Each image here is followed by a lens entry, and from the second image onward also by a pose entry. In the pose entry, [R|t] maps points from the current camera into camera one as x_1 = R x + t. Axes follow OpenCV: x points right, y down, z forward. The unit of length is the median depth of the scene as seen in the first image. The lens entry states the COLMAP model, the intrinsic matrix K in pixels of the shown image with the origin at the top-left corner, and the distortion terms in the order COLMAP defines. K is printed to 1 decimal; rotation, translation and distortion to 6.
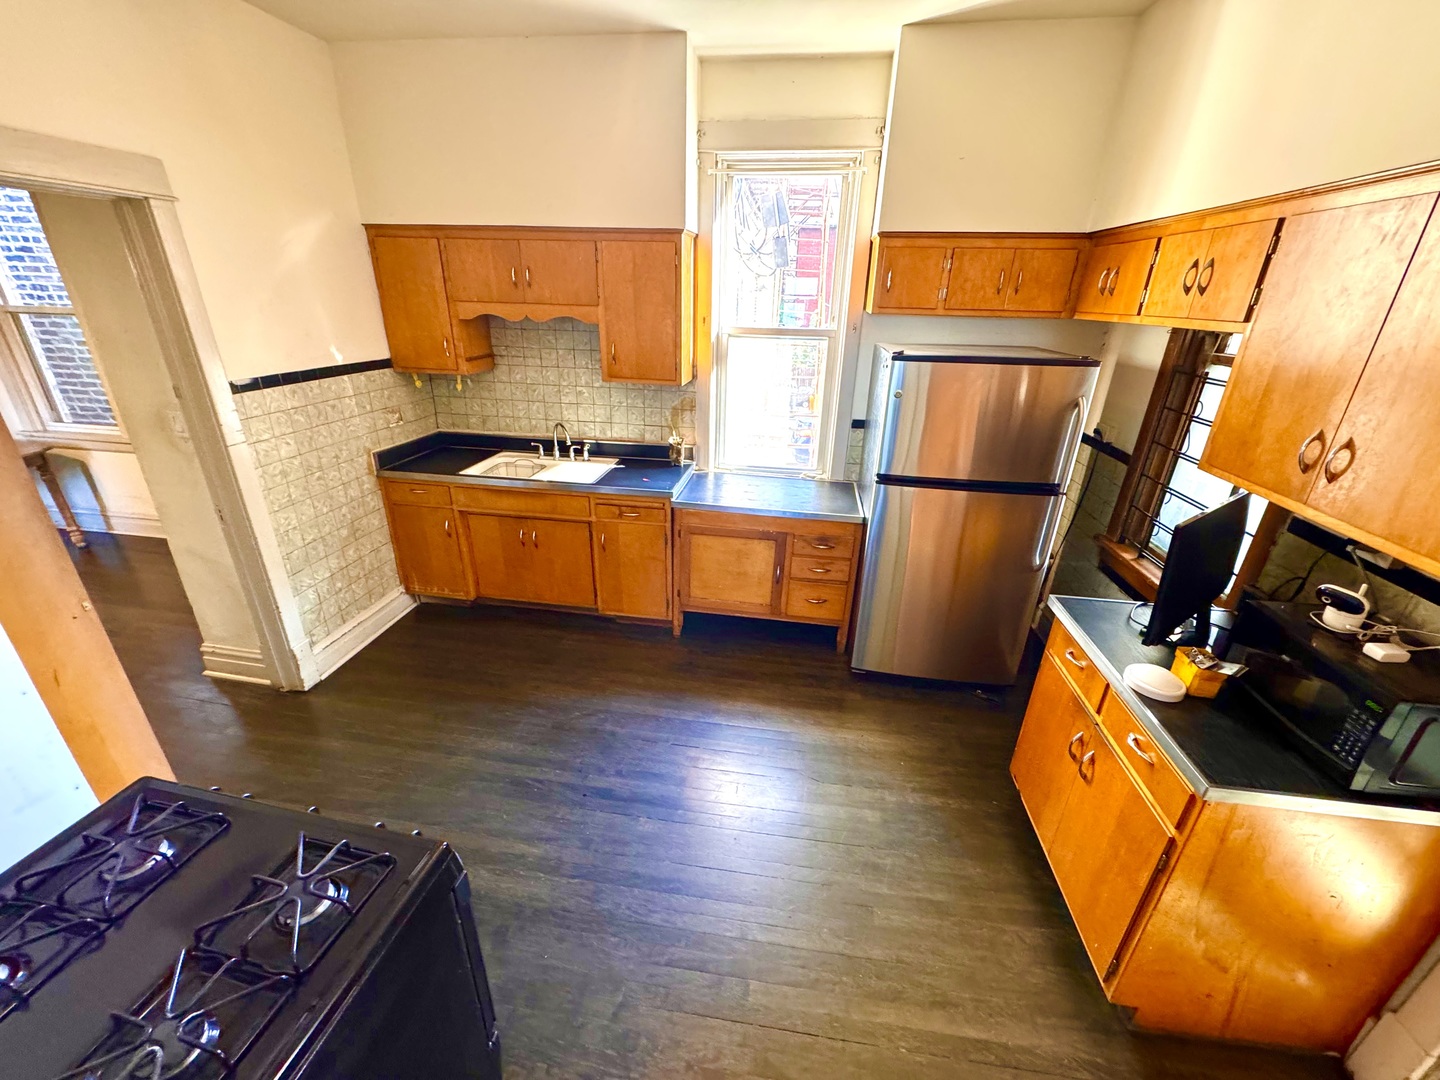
lens RADIAL K [[575.2, 0, 719.8], [0, 575.2, 541.2], [0, 0, 1]] dist [-0.005467, 0.000434]
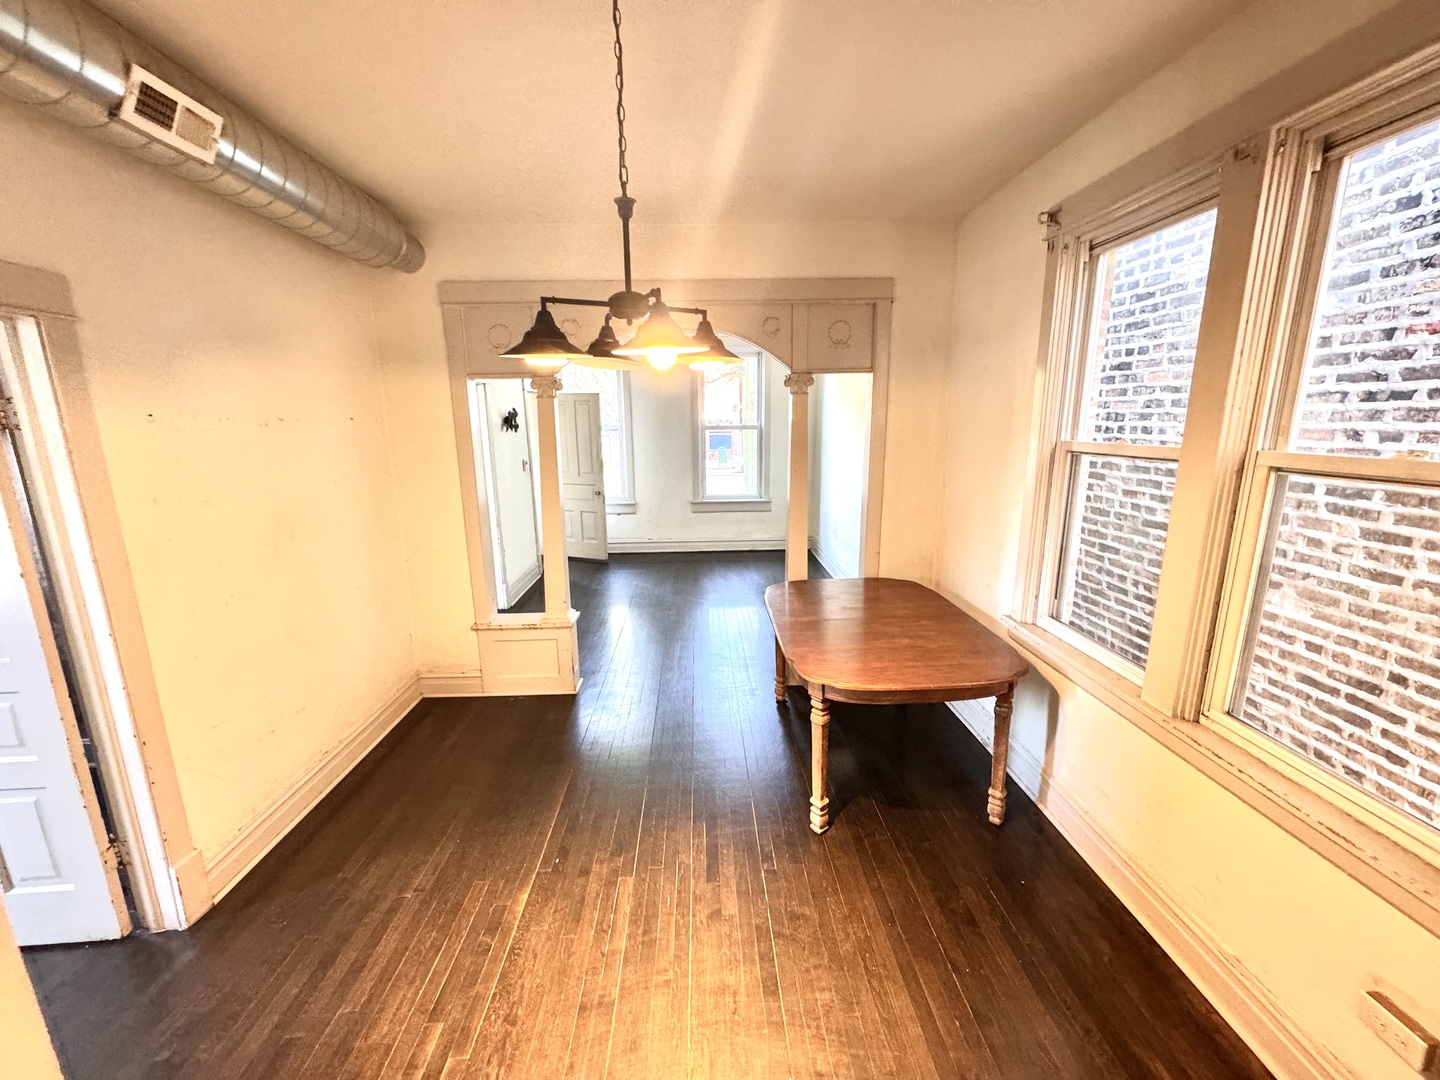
lens RADIAL K [[575.2, 0, 719.7], [0, 575.2, 543.3], [0, 0, 1]] dist [-0.005467, 0.000434]
pose [[0.189617, 0.181453, -0.964946, -0.566143], [-0.376266, 0.921177, 0.099285, -0.184911], [0.906901, 0.344251, 0.242945, 0.434188]]
